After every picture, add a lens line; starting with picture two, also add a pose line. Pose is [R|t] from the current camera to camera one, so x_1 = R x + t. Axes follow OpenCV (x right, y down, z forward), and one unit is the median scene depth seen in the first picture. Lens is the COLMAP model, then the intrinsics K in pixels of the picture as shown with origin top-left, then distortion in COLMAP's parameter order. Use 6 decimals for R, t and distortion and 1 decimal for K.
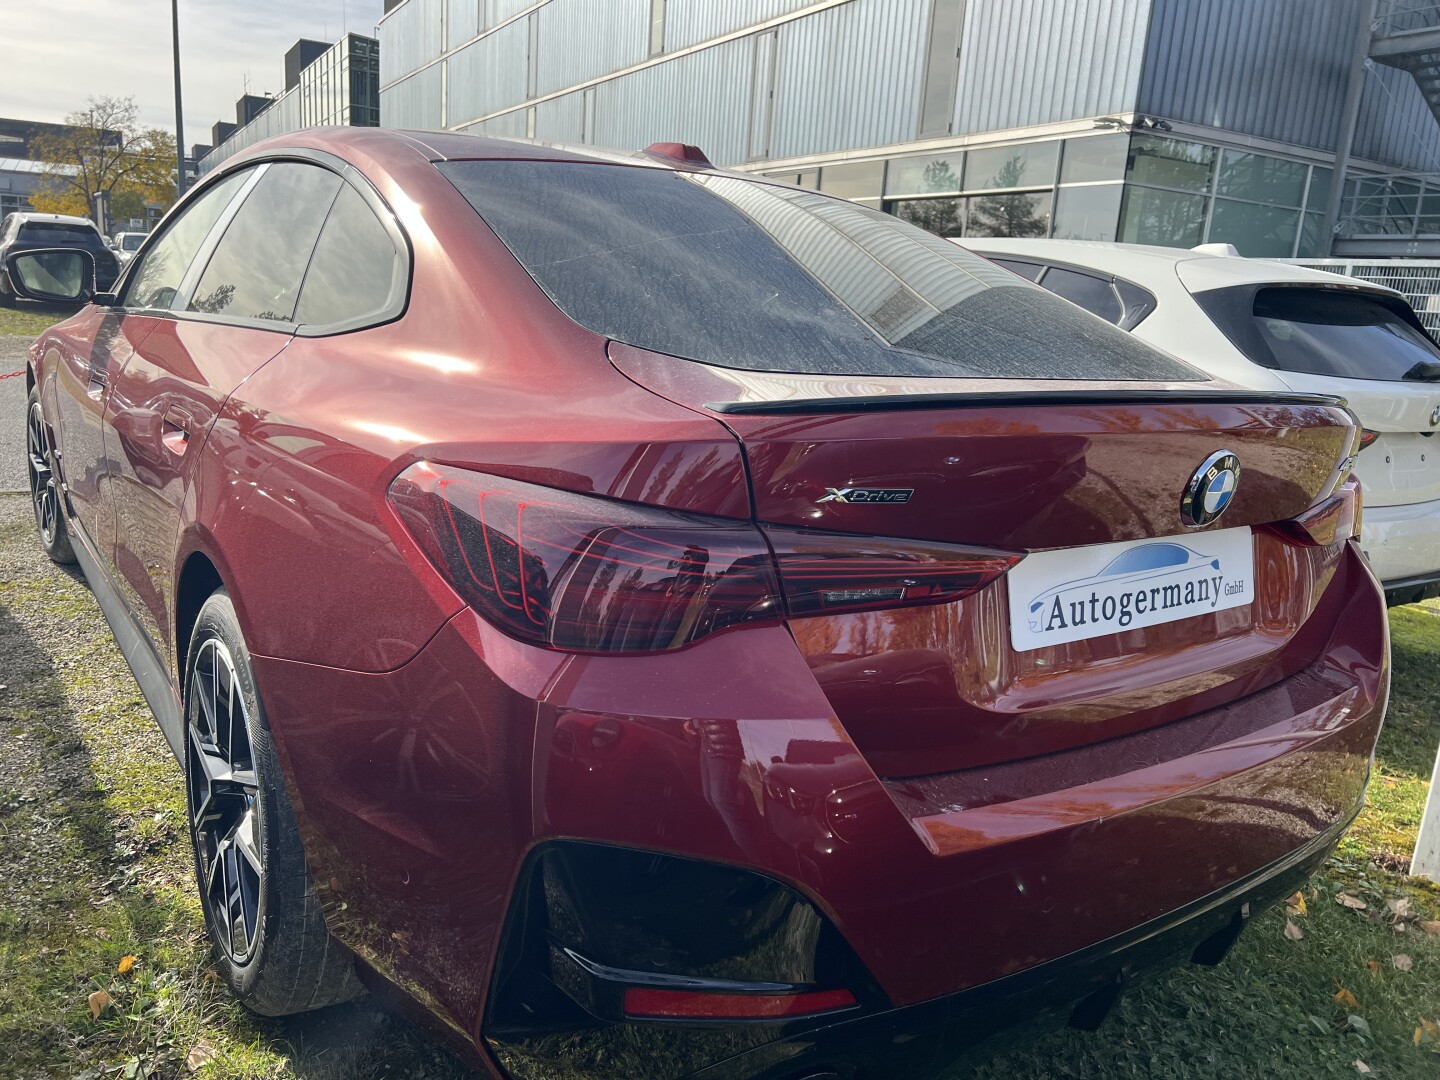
lens RADIAL K [[1088.0, 0, 733.4], [0, 1088.0, 531.6], [0, 0, 1]] dist [0.060280, -0.071601]
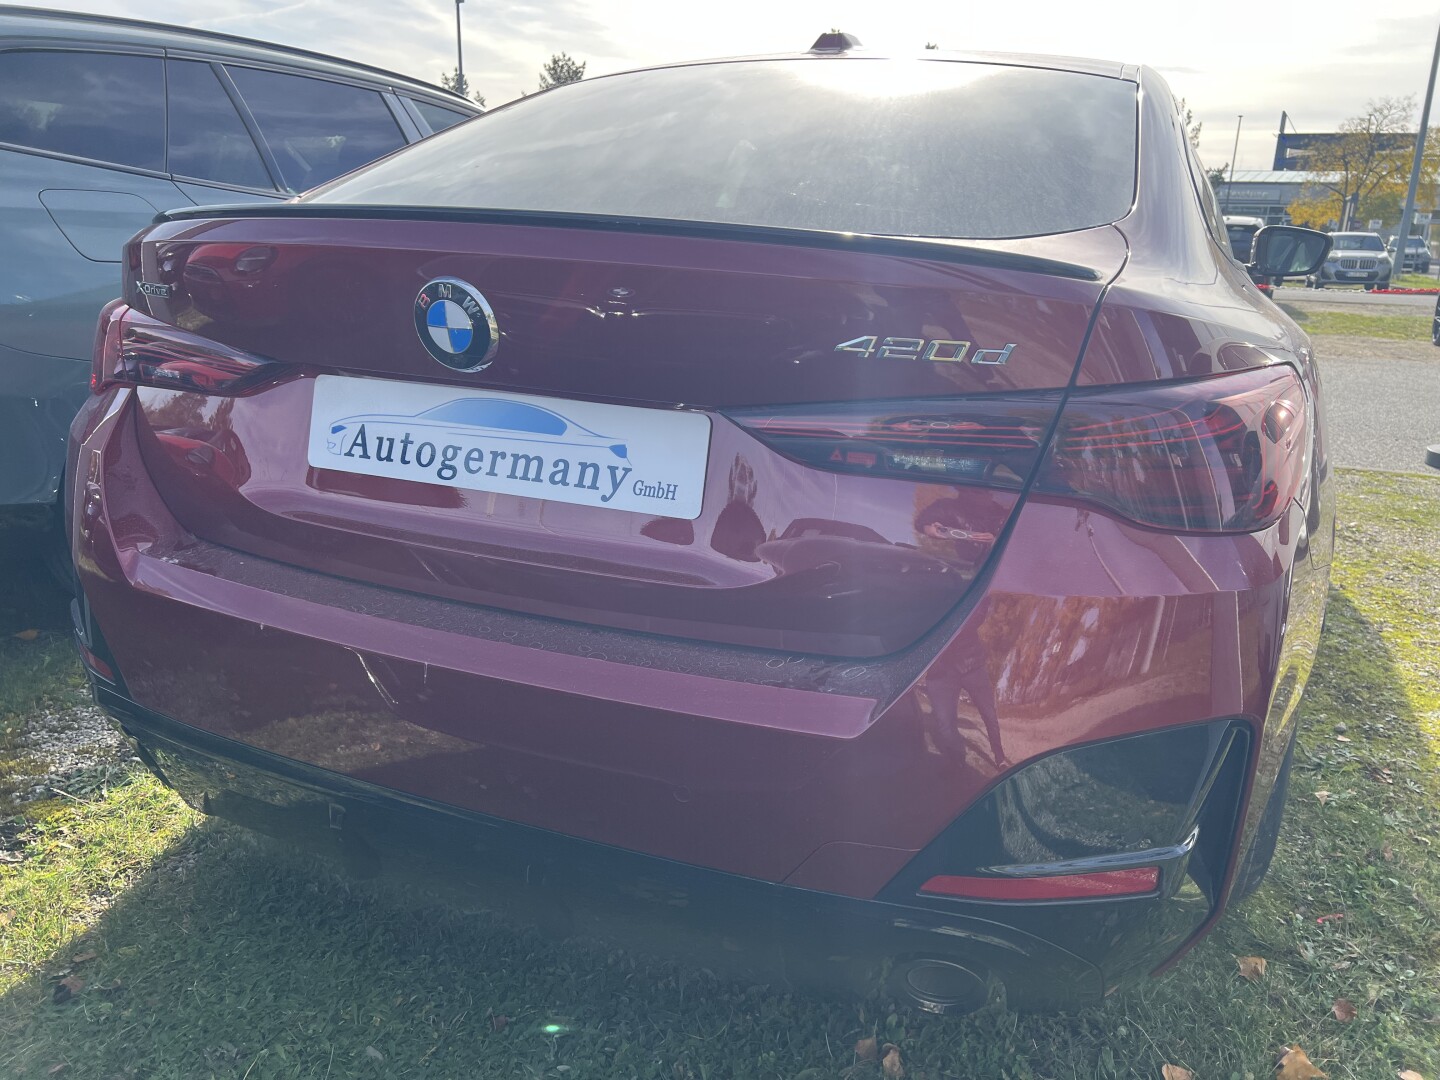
lens RADIAL K [[1088.0, 0, 733.4], [0, 1088.0, 531.6], [0, 0, 1]] dist [0.060280, -0.071601]
pose [[0.517599, 0.176816, -0.837154, 0.901894], [-0.181735, 0.978809, 0.094371, -0.001239], [0.836100, 0.103294, 0.538764, 0.513342]]
